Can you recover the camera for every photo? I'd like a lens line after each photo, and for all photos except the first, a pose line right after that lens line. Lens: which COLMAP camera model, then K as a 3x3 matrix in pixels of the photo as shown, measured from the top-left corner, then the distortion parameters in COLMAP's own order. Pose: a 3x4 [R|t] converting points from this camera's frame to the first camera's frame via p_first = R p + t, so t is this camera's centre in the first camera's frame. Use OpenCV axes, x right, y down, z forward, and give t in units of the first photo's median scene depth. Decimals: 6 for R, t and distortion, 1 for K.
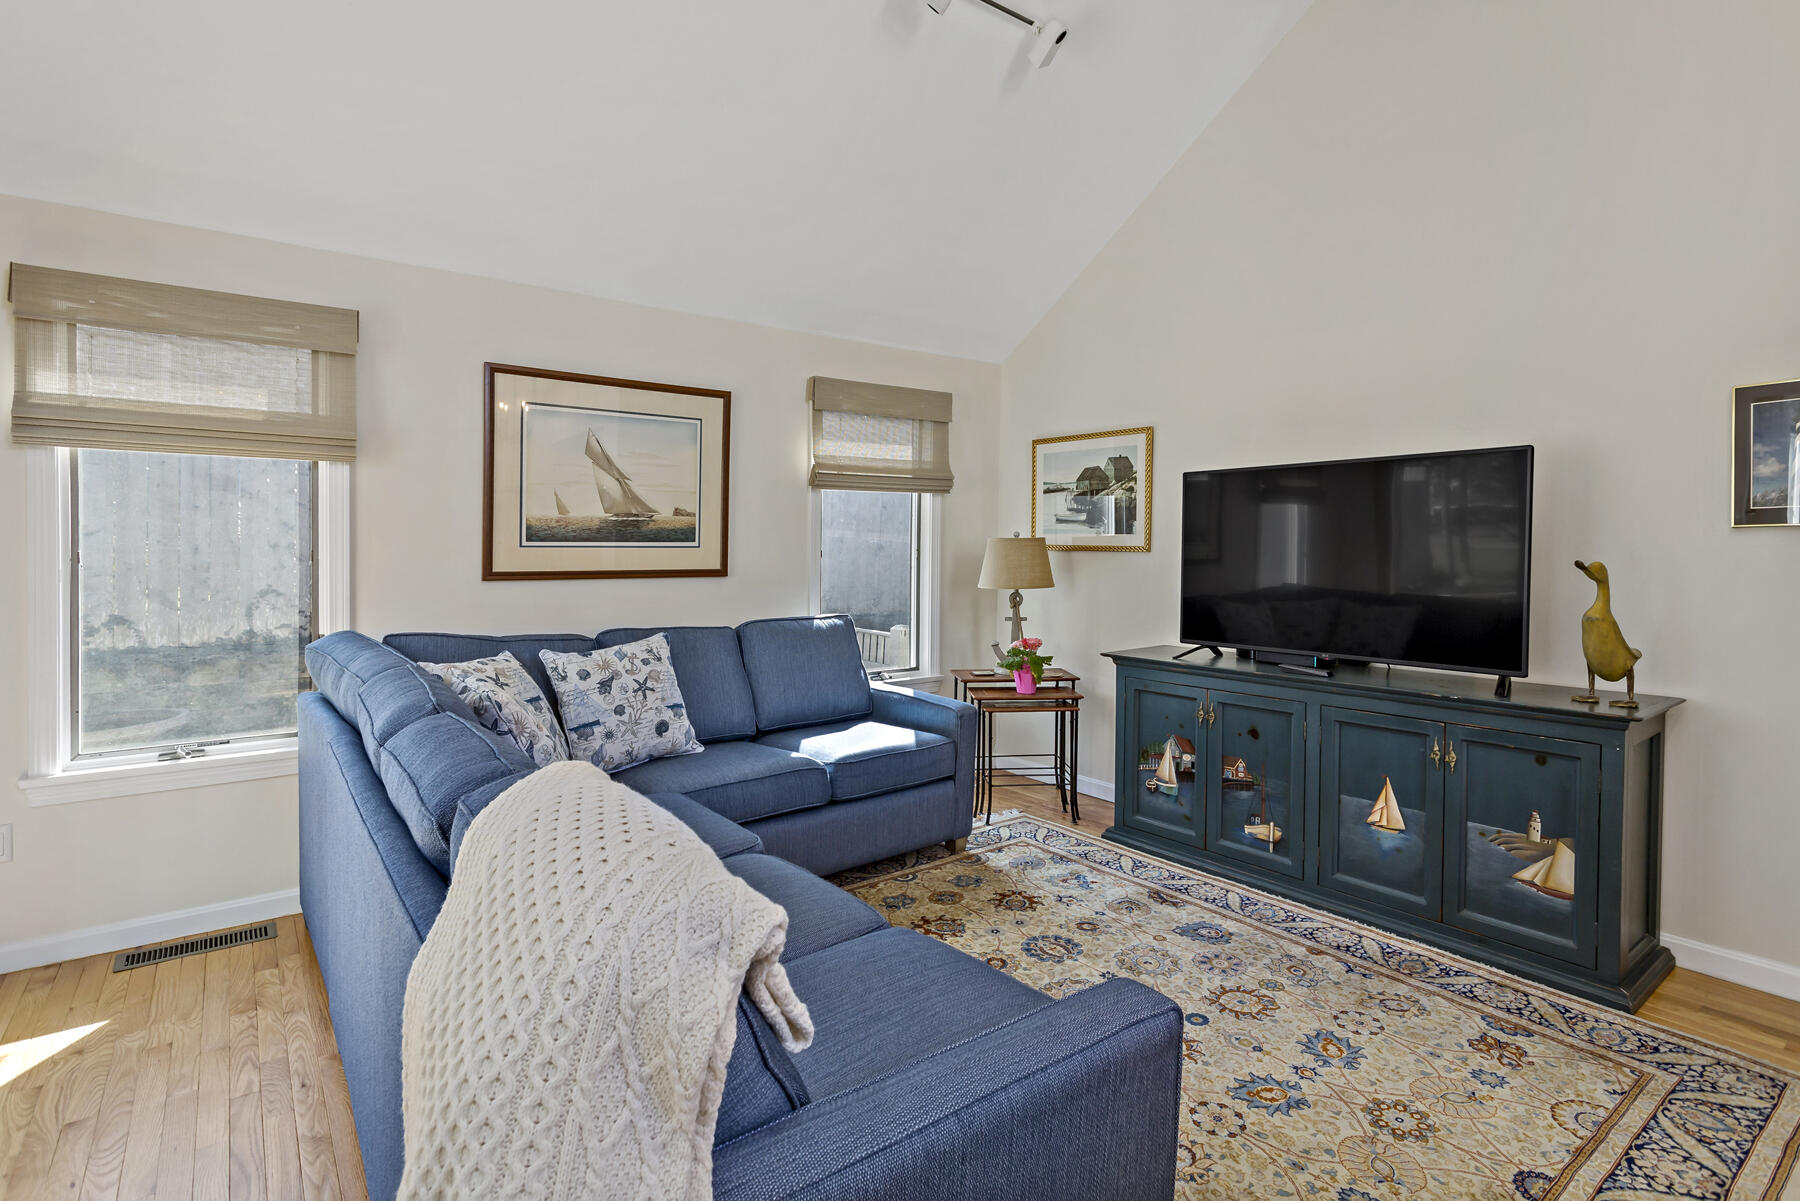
lens RADIAL K [[894.6, 0, 887.5], [0, 894.6, 547.0], [0, 0, 1]] dist [0.001717, 0.003516]
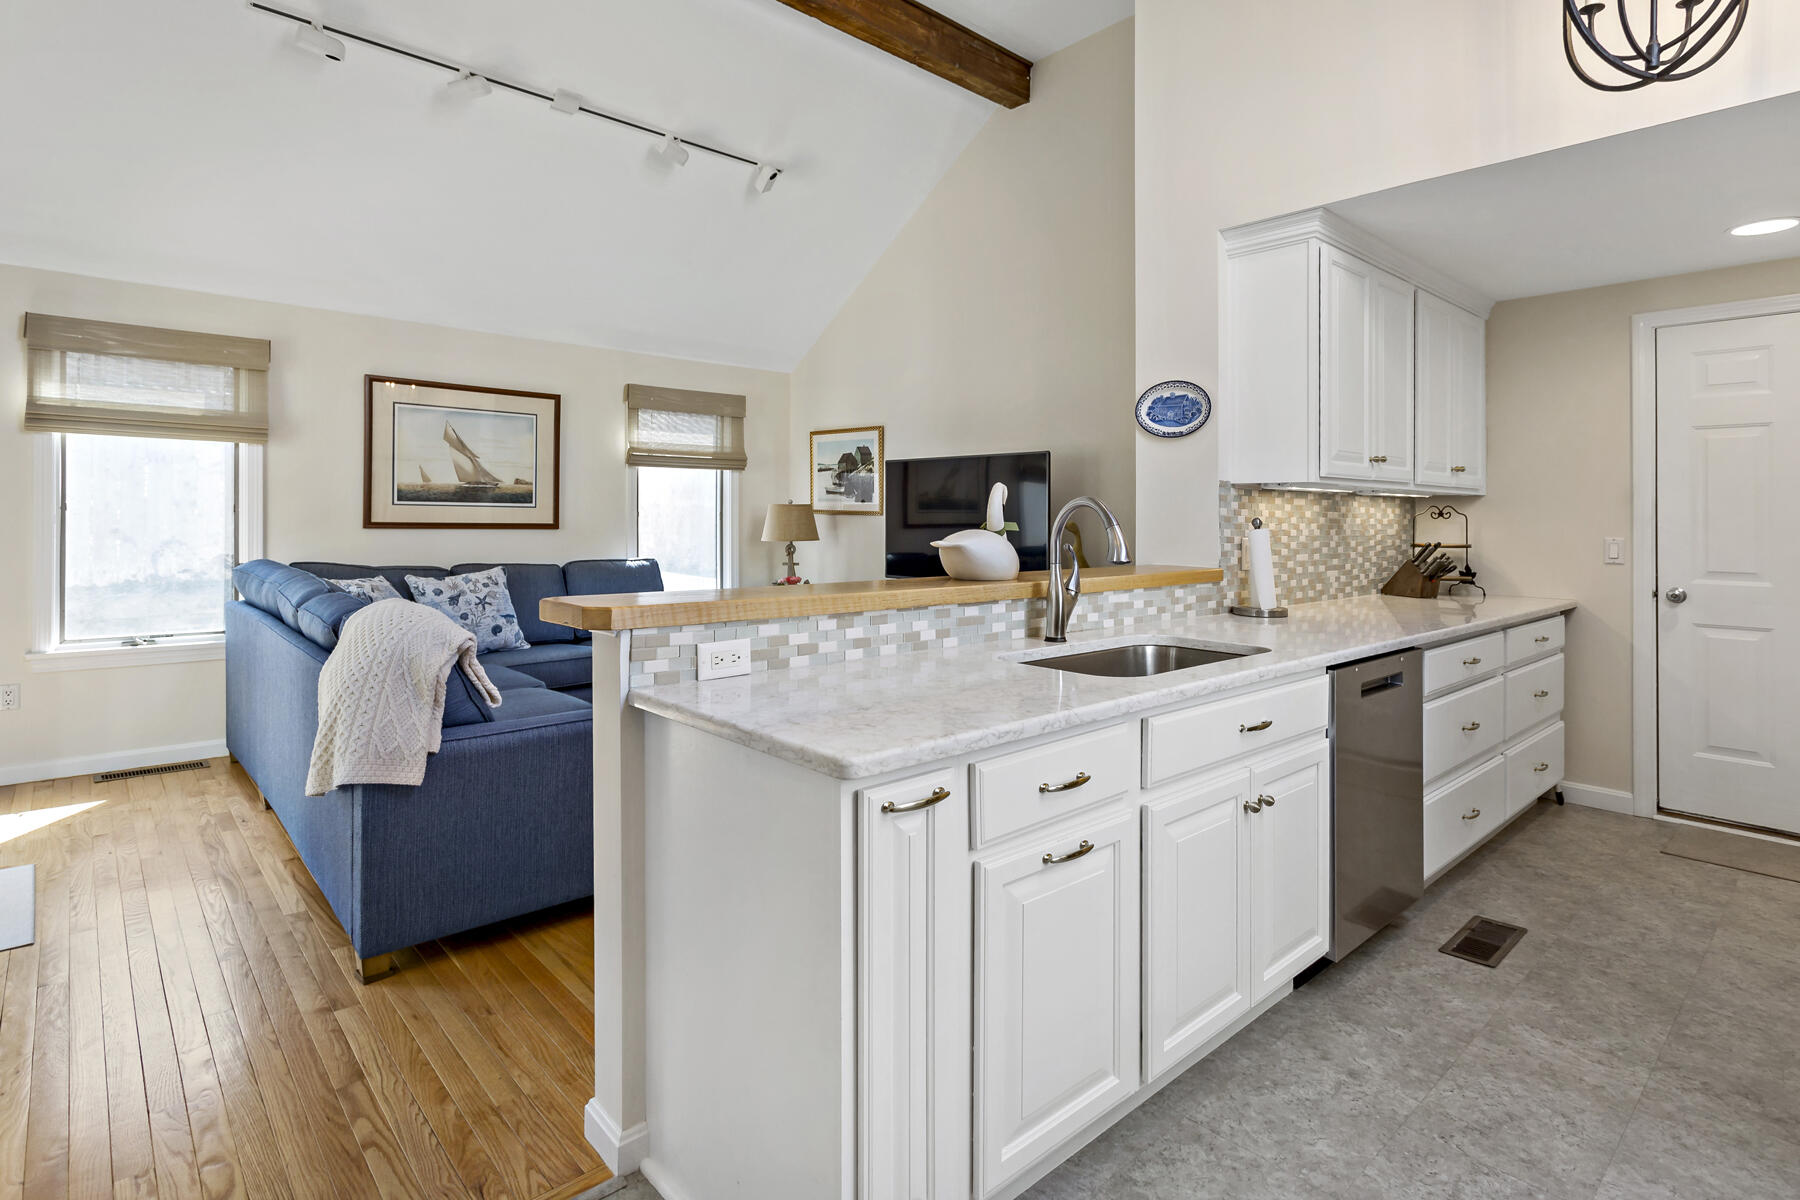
lens RADIAL K [[894.6, 0, 947.1], [0, 894.6, 534.6], [0, 0, 1]] dist [0.001717, 0.003516]
pose [[0.989946, 0.008595, 0.141183, 0.268830], [-0.011323, 0.999764, 0.018531, 0.011486], [-0.140991, -0.019943, 0.989810, -0.548688]]
